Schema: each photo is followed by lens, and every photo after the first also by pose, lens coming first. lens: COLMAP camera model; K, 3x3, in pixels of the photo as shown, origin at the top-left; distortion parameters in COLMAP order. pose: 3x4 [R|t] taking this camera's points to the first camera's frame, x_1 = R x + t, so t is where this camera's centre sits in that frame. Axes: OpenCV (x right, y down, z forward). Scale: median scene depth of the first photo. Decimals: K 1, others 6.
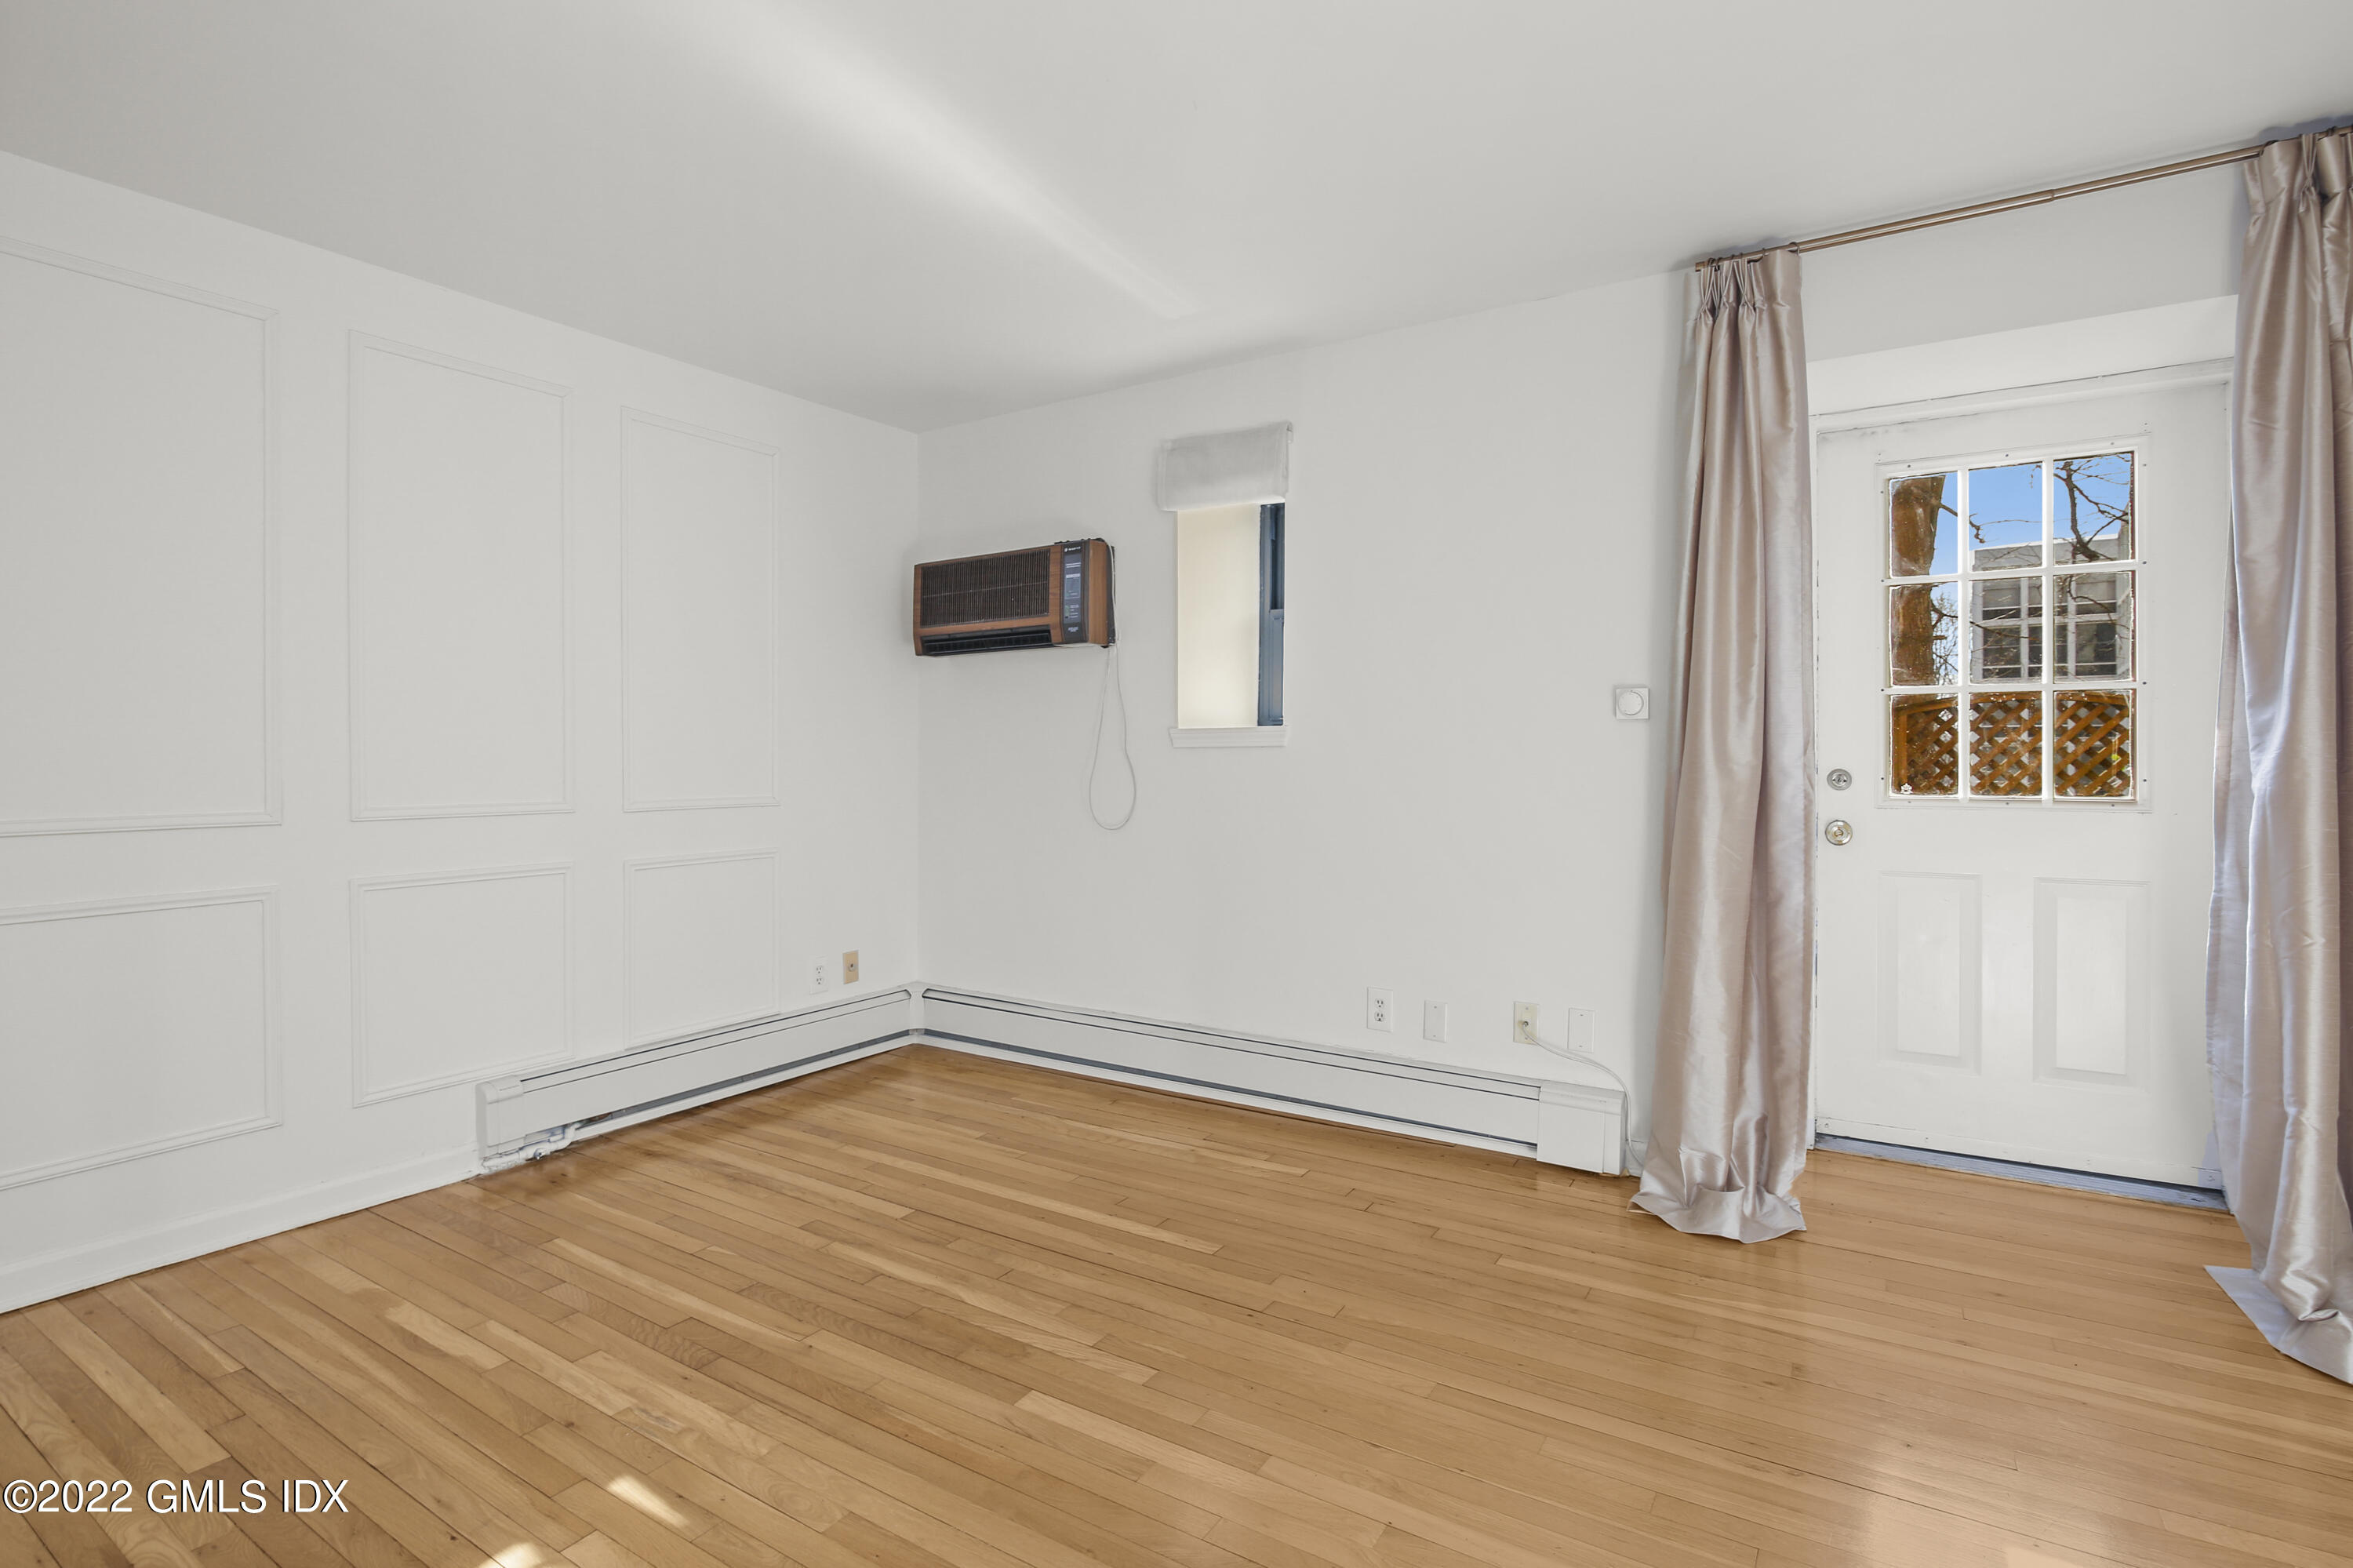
lens RADIAL K [[1082.6, 0, 1076.9], [0, 1082.6, 760.9], [0, 0, 1]] dist [-0.019963, -0.000059]
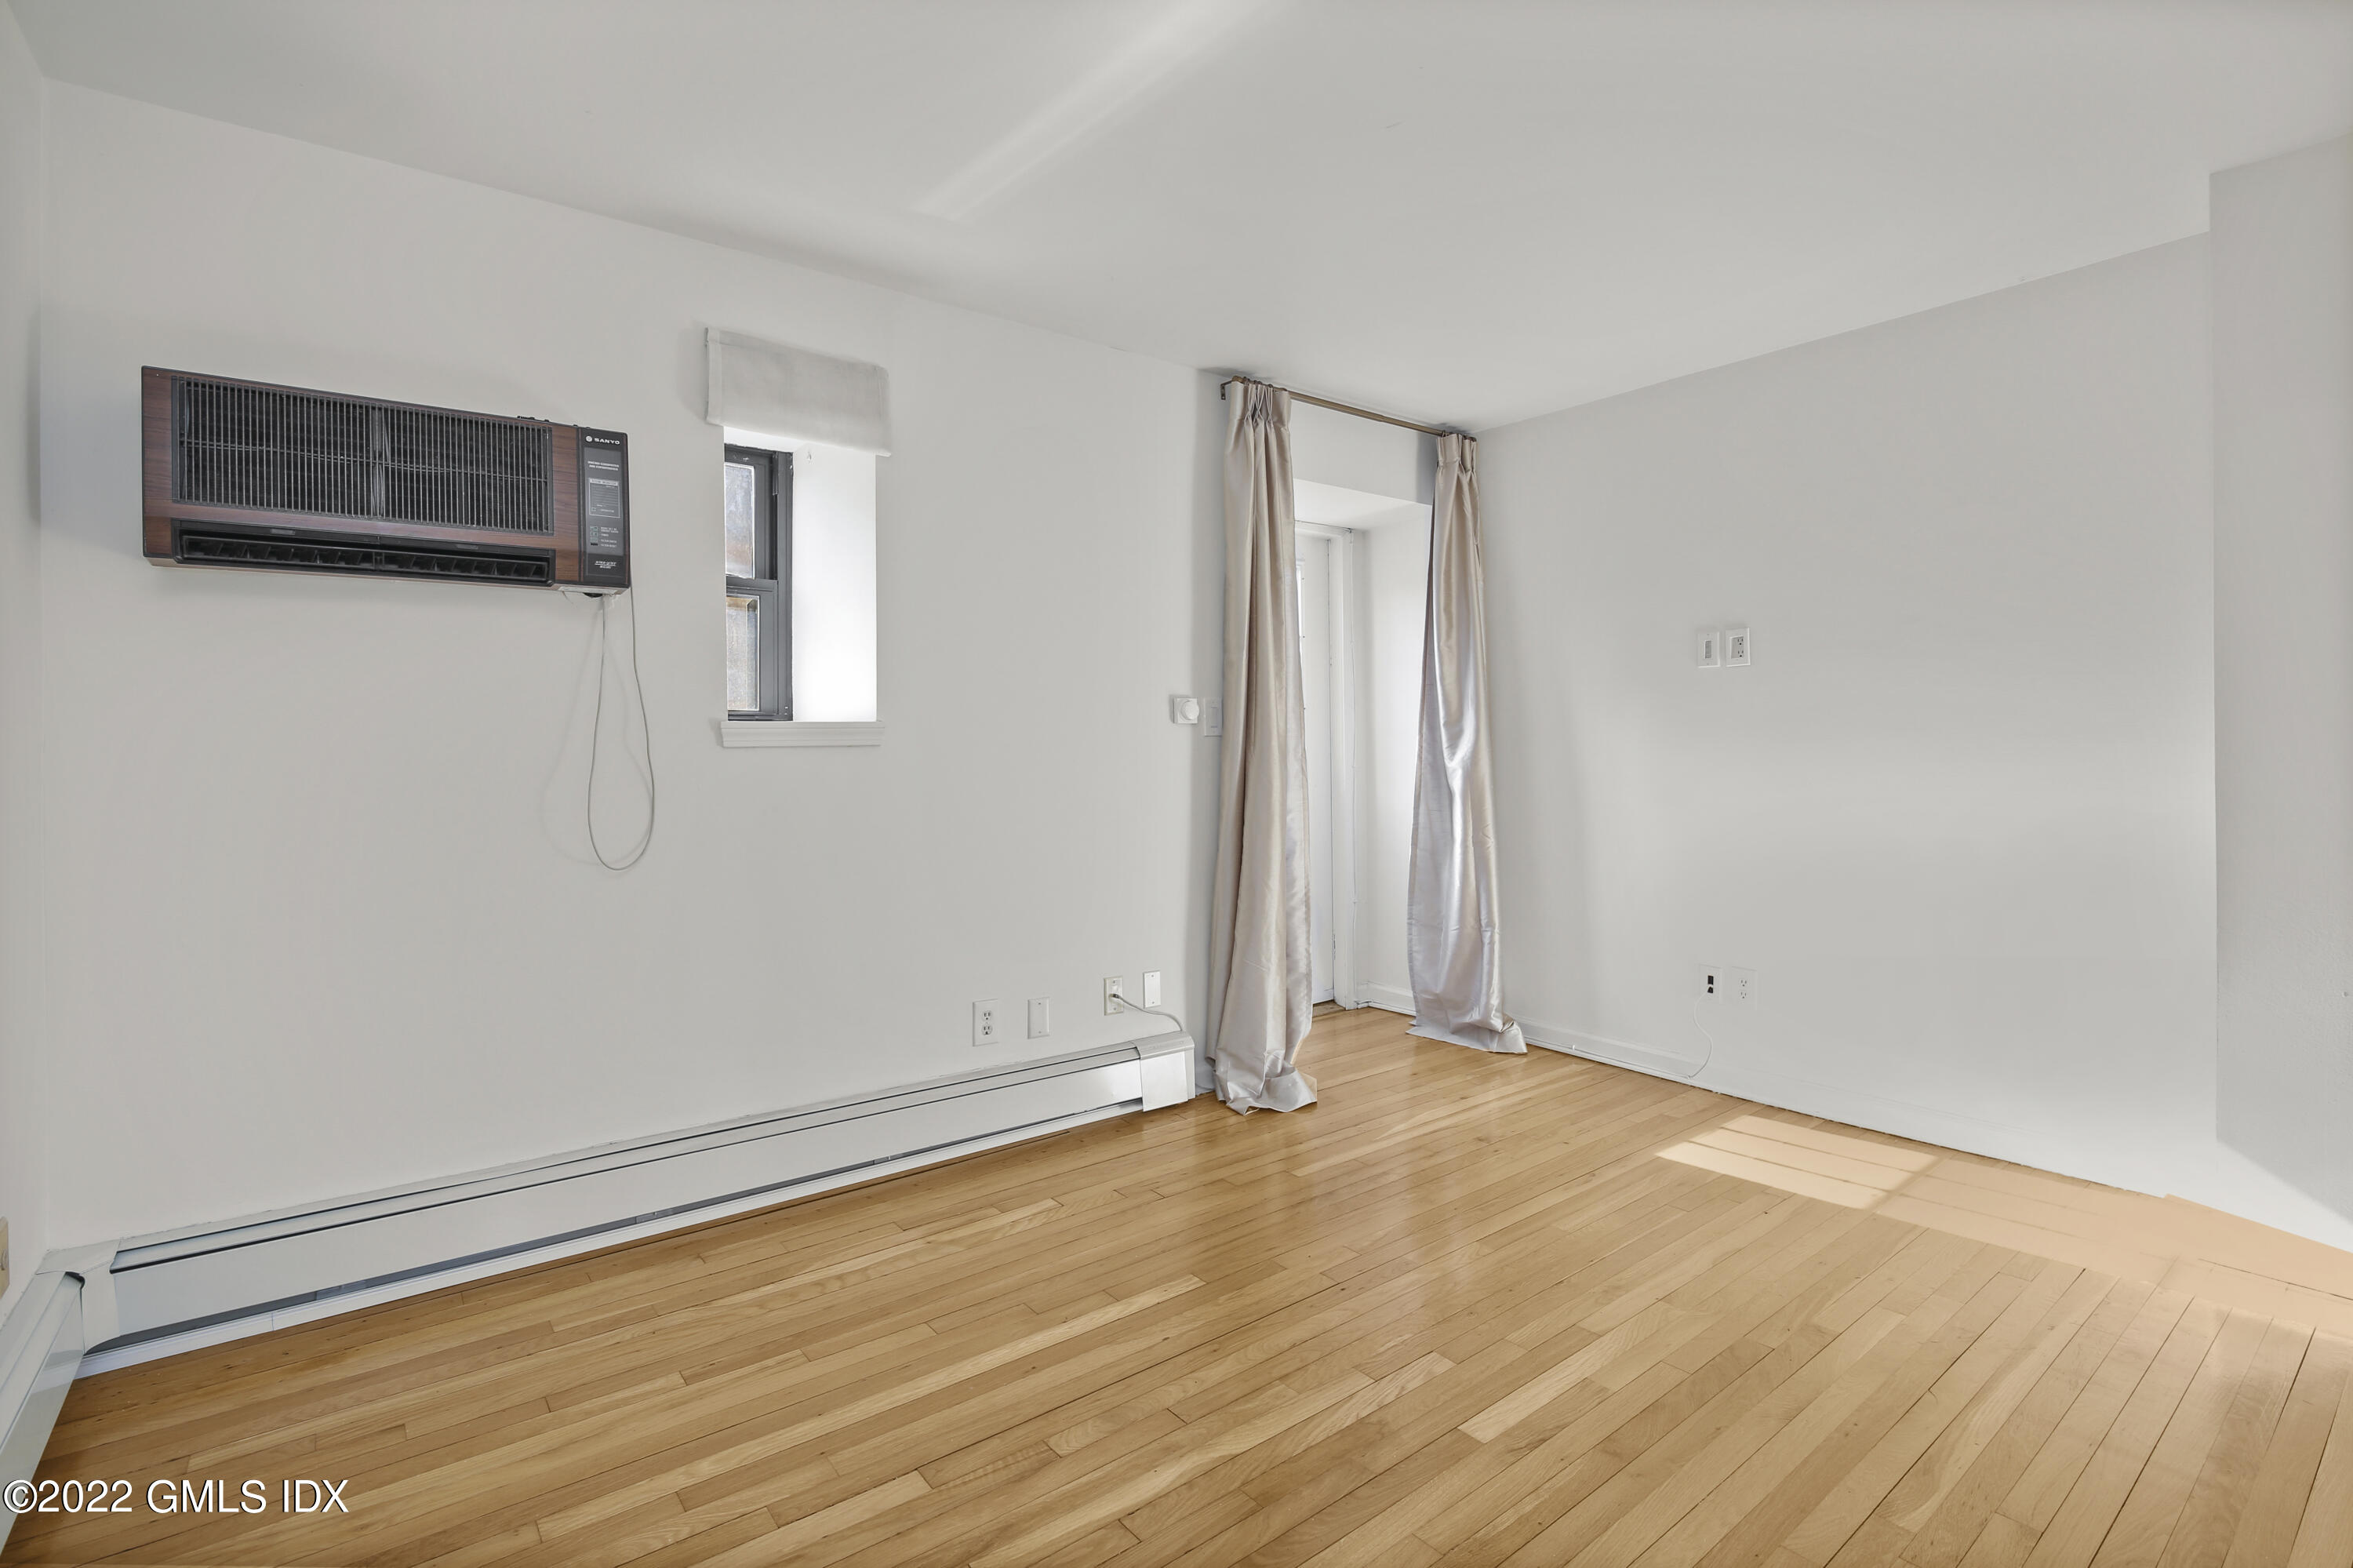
lens RADIAL K [[1104.6, 0, 1176.6], [0, 1104.6, 748.5], [0, 0, 1]] dist [-0.017381, -0.000112]
pose [[0.314047, 0.001304, 0.949407, -0.628660], [0.015130, 0.999865, -0.006378, -0.002532], [-0.949287, 0.016368, 0.313985, 0.565656]]
